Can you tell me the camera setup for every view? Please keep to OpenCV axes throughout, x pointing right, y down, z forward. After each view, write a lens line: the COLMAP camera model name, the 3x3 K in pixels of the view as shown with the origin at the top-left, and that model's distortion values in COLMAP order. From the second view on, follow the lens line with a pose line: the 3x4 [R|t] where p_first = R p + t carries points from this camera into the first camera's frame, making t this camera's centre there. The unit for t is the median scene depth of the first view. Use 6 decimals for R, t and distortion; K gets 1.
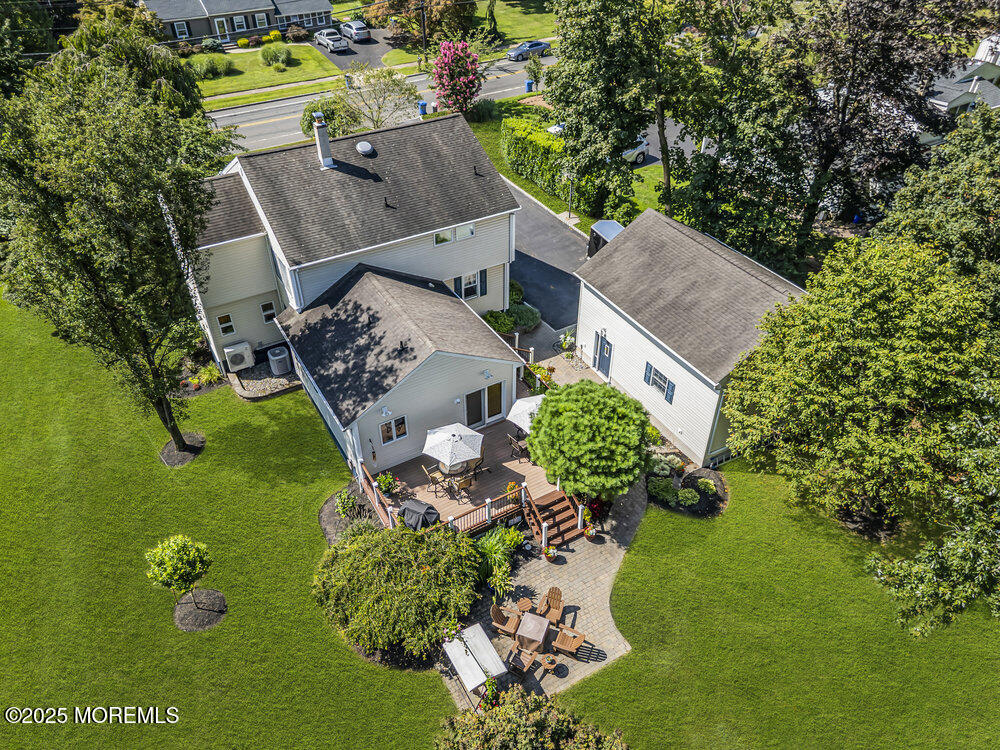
lens RADIAL K [[696.8, 0, 498.6], [0, 696.8, 369.7], [0, 0, 1]] dist [0.088208, -0.084170]
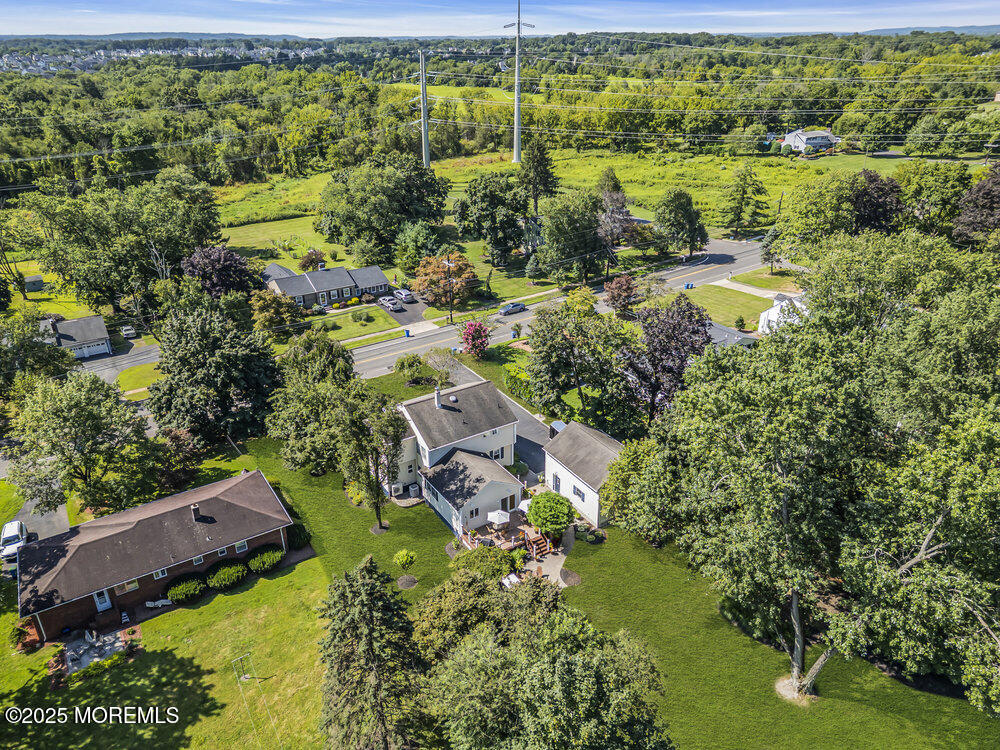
lens RADIAL K [[696.8, 0, 498.6], [0, 696.8, 369.7], [0, 0, 1]] dist [0.088208, -0.084170]
pose [[0.999196, -0.019719, 0.034912, -0.127664], [0.027022, 0.974449, -0.222977, 0.134574], [-0.029623, 0.223741, 0.974198, -1.468373]]
